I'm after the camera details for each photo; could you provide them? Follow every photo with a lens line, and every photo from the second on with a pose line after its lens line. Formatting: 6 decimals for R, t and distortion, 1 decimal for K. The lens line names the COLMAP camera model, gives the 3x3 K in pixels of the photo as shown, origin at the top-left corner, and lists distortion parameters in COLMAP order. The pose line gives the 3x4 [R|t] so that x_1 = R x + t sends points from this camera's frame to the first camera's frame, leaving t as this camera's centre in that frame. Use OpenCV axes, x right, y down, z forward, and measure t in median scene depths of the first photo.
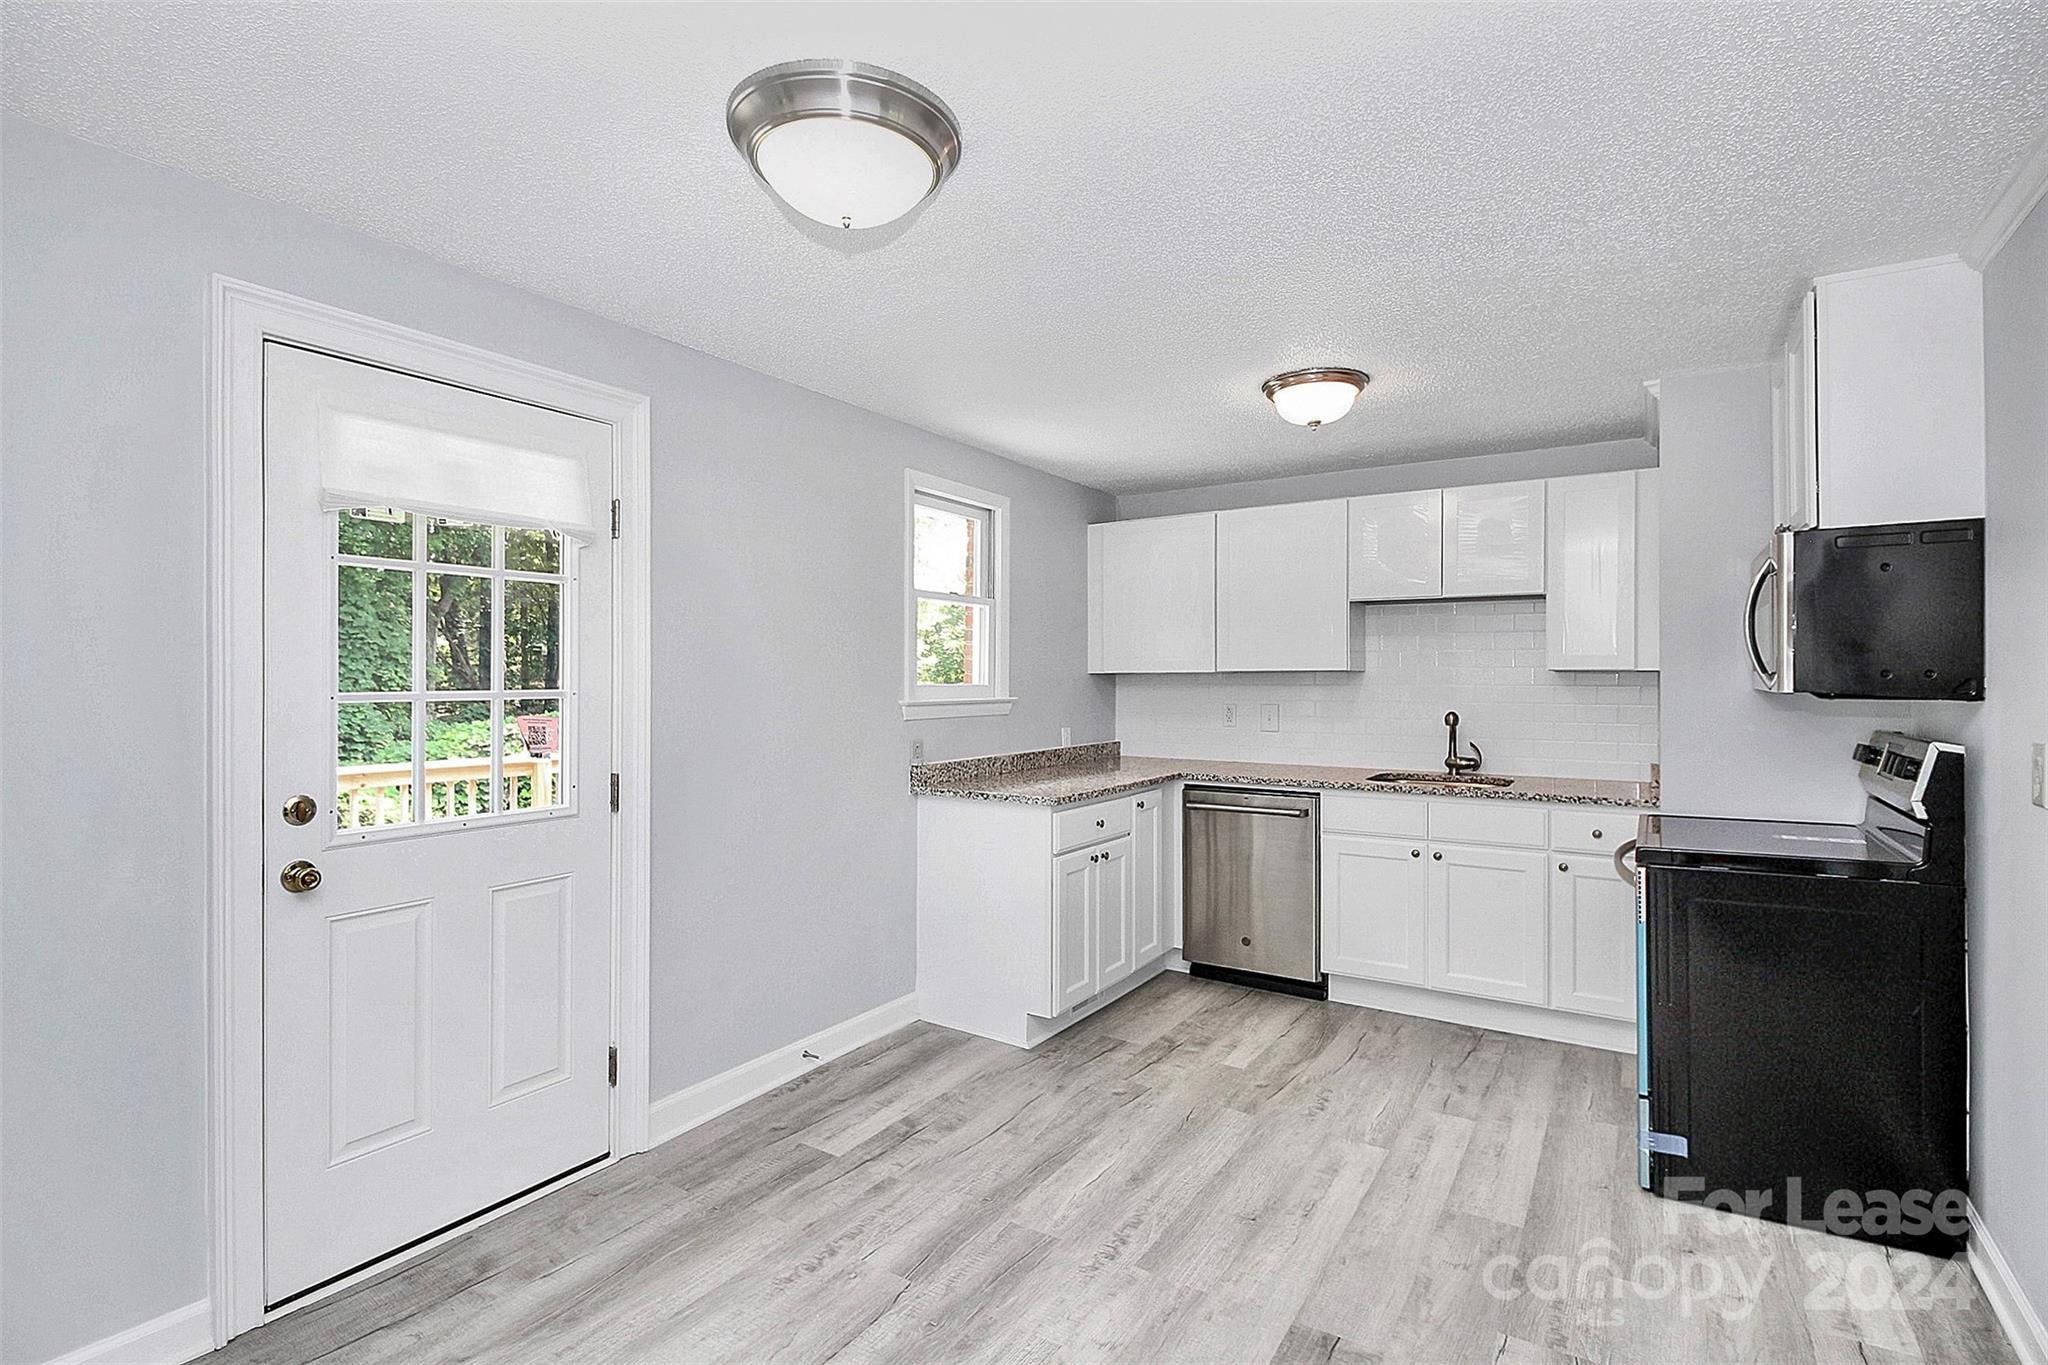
lens RADIAL K [[980.8, 0, 1013.1], [0, 980.8, 677.2], [0, 0, 1]] dist [0.023364, -0.016285]
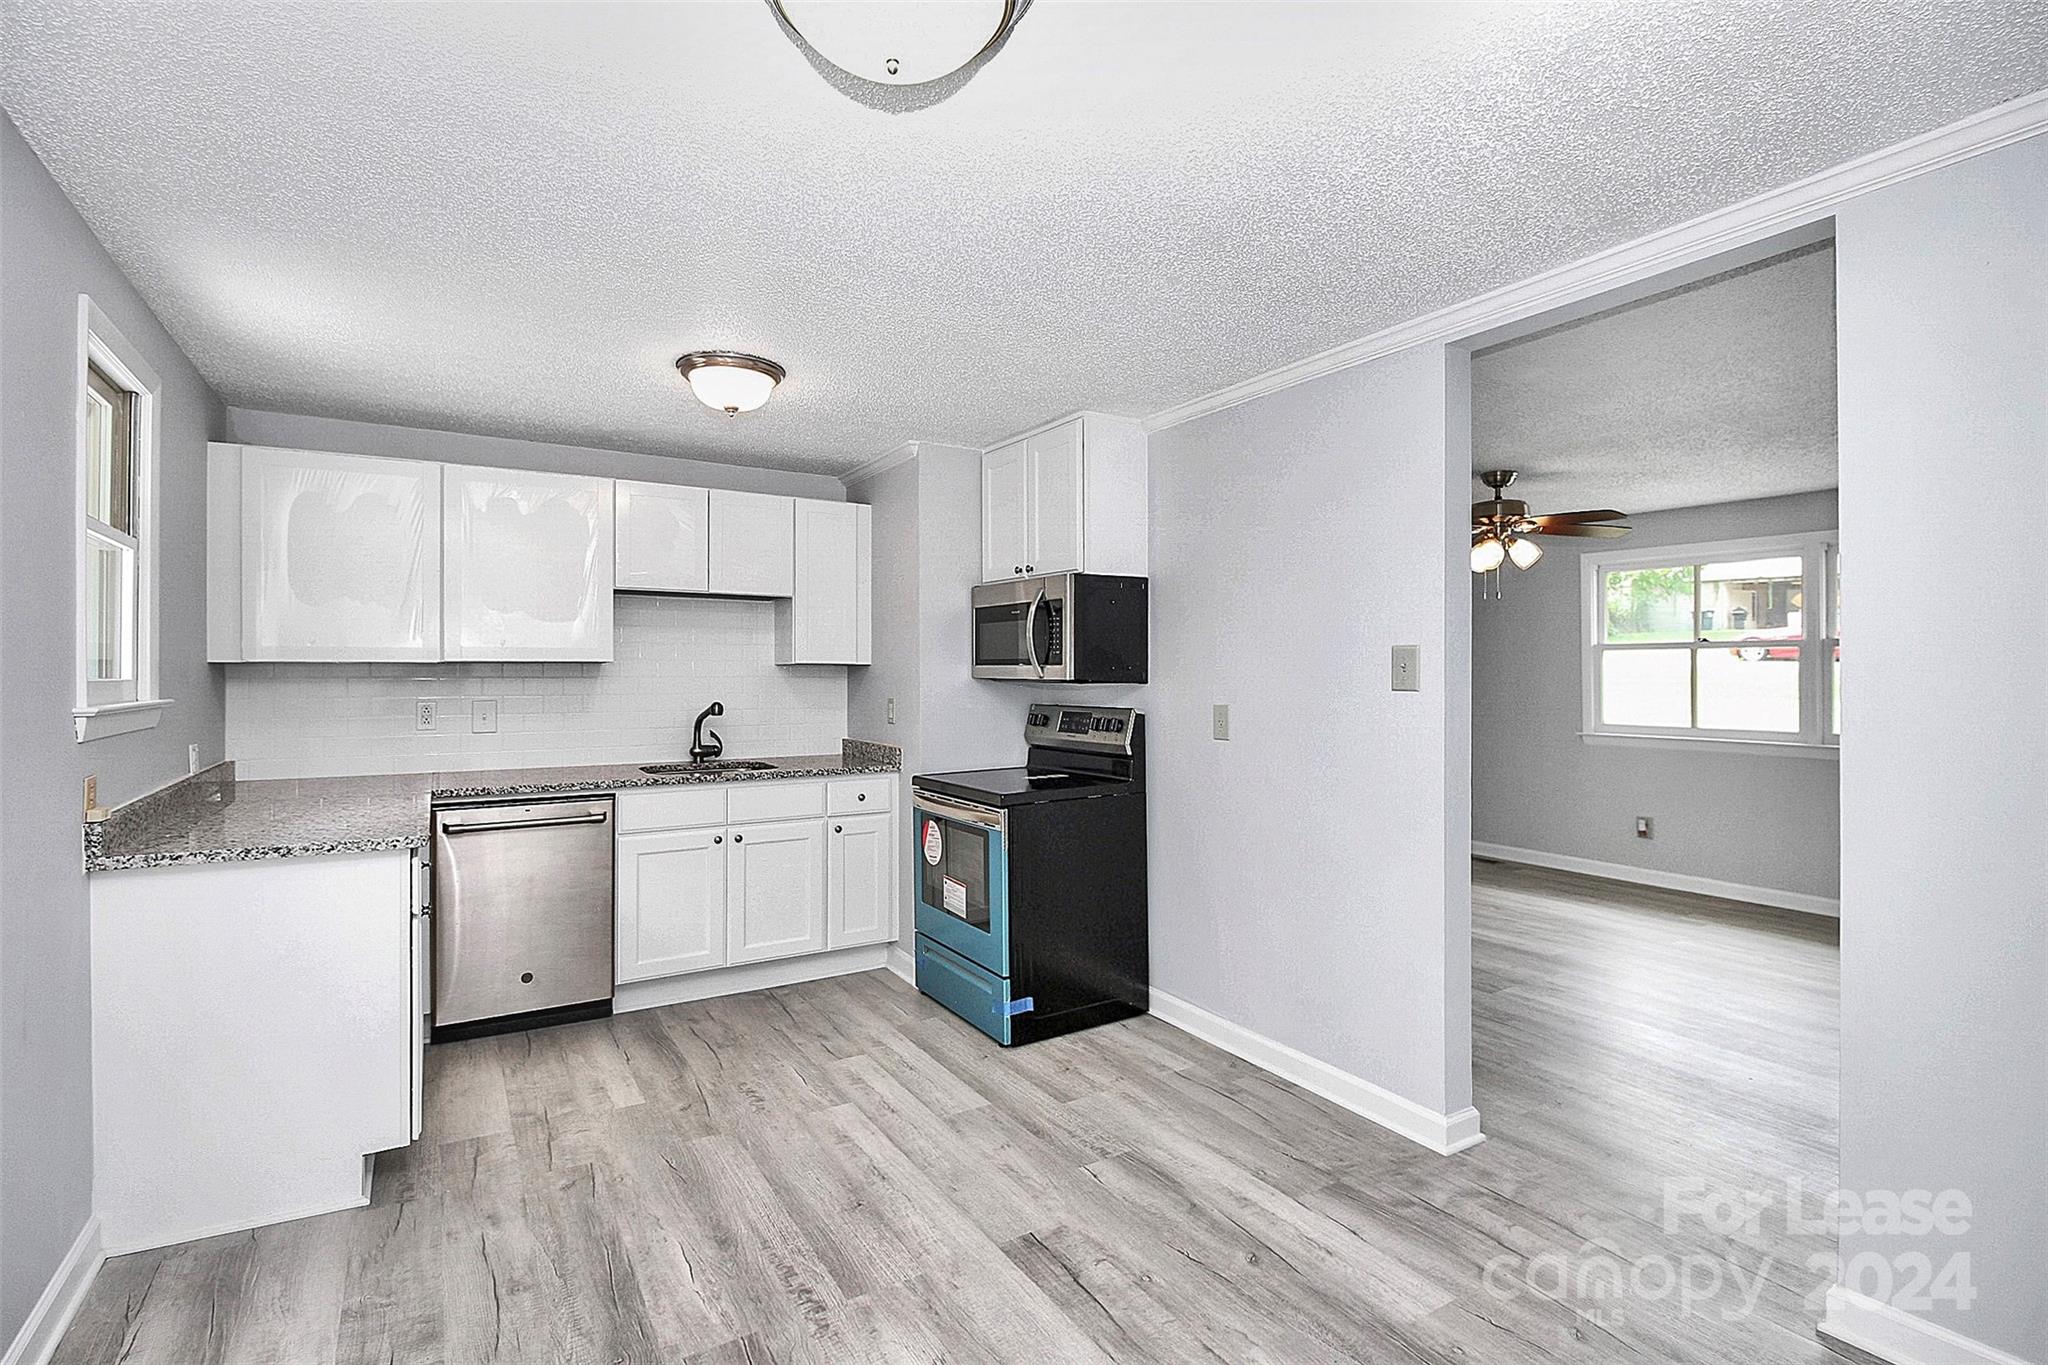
lens RADIAL K [[980.8, 0, 1013.1], [0, 980.8, 677.2], [0, 0, 1]] dist [0.023364, -0.016285]
pose [[0.437763, -0.004335, 0.899080, -0.422658], [-0.001790, 0.999982, 0.005693, 0.001947], [-0.899089, -0.004102, 0.437747, 0.297277]]
